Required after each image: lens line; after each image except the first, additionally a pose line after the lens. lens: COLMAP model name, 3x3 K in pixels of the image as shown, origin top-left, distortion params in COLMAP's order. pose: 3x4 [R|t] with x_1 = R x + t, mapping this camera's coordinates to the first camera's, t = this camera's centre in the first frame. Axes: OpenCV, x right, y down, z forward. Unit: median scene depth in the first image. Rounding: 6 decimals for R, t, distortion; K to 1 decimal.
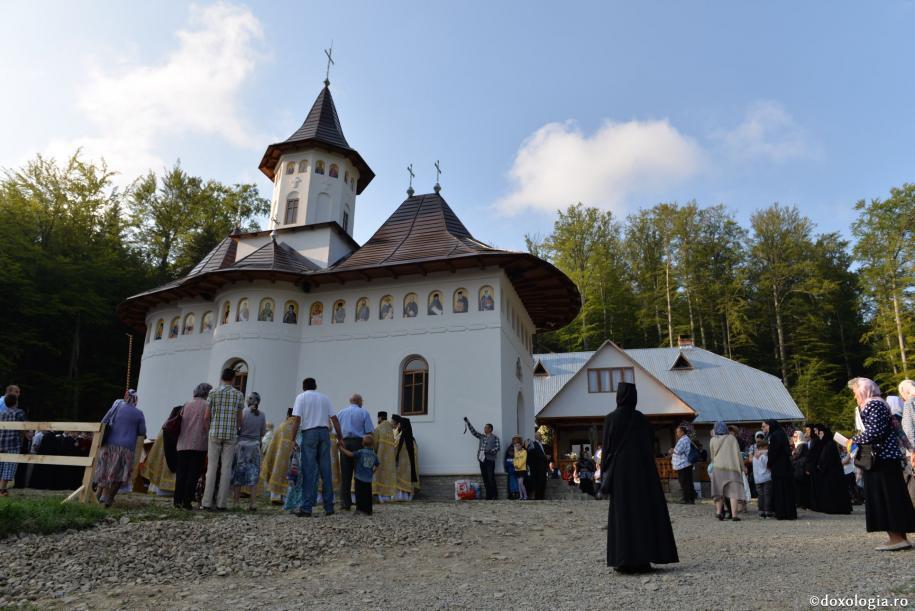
lens RADIAL K [[668.3, 0, 457.5], [0, 668.3, 305.5], [0, 0, 1]] dist [-0.032593, 0.001655]
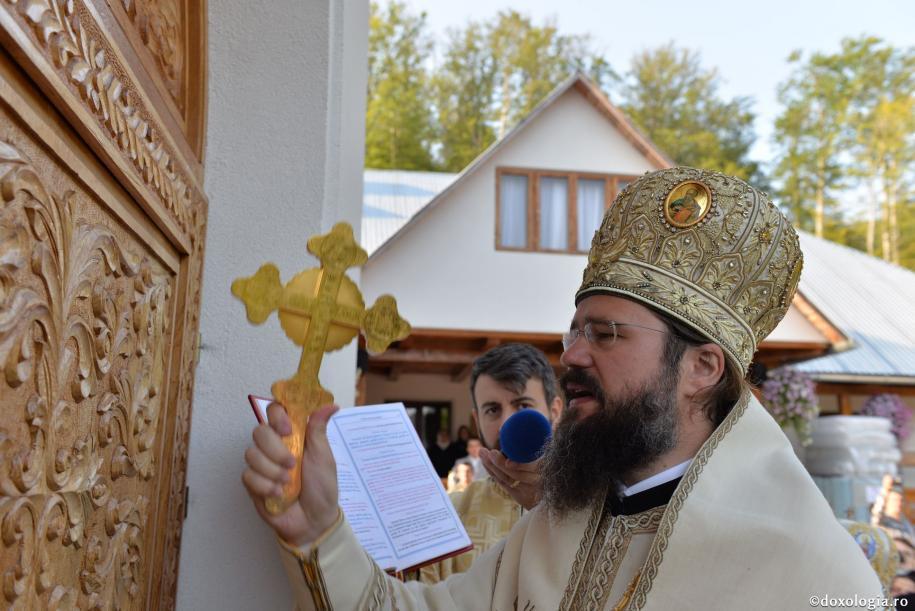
lens RADIAL K [[668.3, 0, 457.5], [0, 668.3, 305.5], [0, 0, 1]] dist [-0.032593, 0.001655]
pose [[0.914122, 0.084340, 0.396570, 0.044008], [-0.129898, 0.987488, 0.089412, 0.084967], [-0.384067, -0.133247, 0.913640, 0.476382]]
